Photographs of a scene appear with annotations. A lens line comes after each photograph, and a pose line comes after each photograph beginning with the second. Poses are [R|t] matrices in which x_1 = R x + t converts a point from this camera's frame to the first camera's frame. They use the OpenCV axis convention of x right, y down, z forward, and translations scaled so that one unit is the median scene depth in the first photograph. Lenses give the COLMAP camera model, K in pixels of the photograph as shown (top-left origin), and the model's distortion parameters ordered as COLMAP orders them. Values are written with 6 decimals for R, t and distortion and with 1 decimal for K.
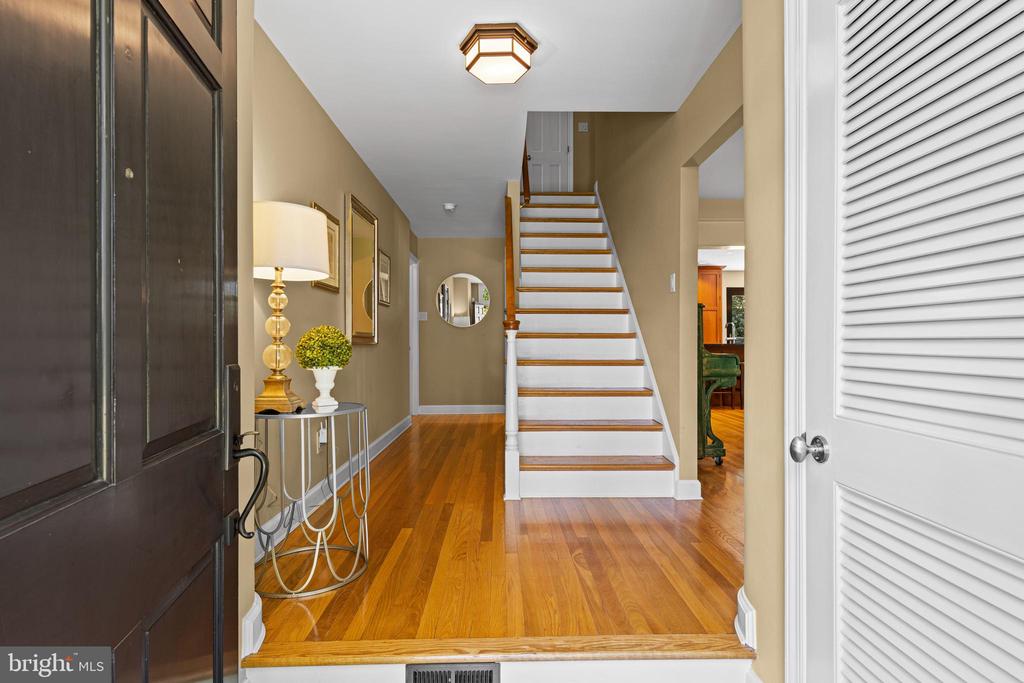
lens RADIAL K [[527.3, 0, 510.0], [0, 527.3, 338.3], [0, 0, 1]] dist [-0.001810, -0.000092]
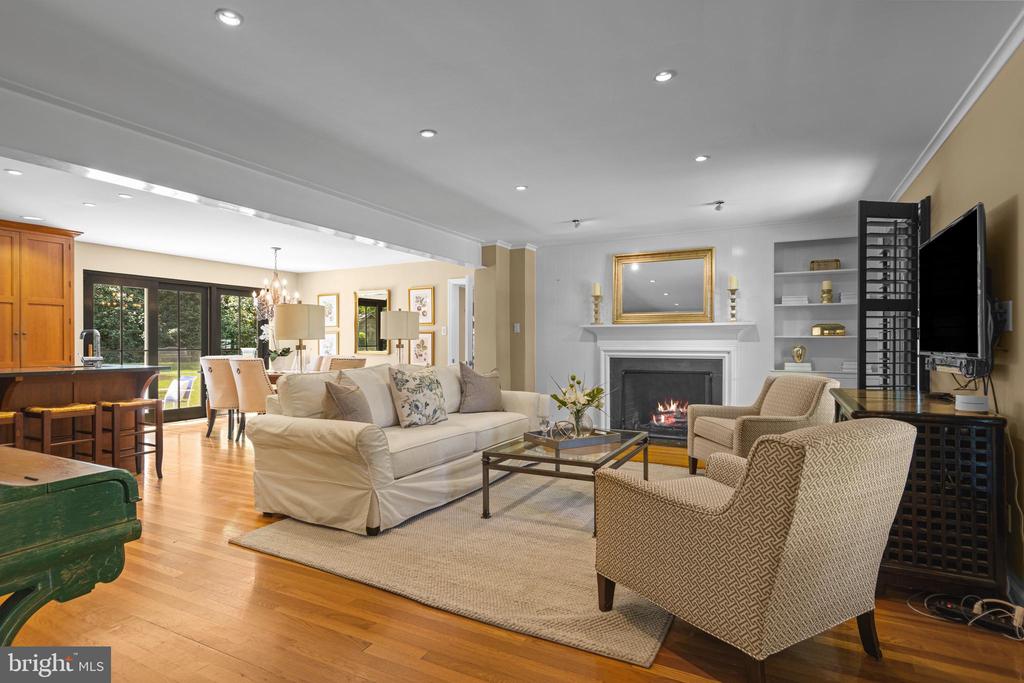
lens RADIAL K [[527.3, 0, 510.1], [0, 527.3, 344.2], [0, 0, 1]] dist [-0.001810, -0.000092]
pose [[0.478258, 0.004598, 0.878207, 0.126630], [0.004512, 0.999960, -0.007693, -0.006716], [-0.878208, 0.007642, 0.478218, 0.310872]]
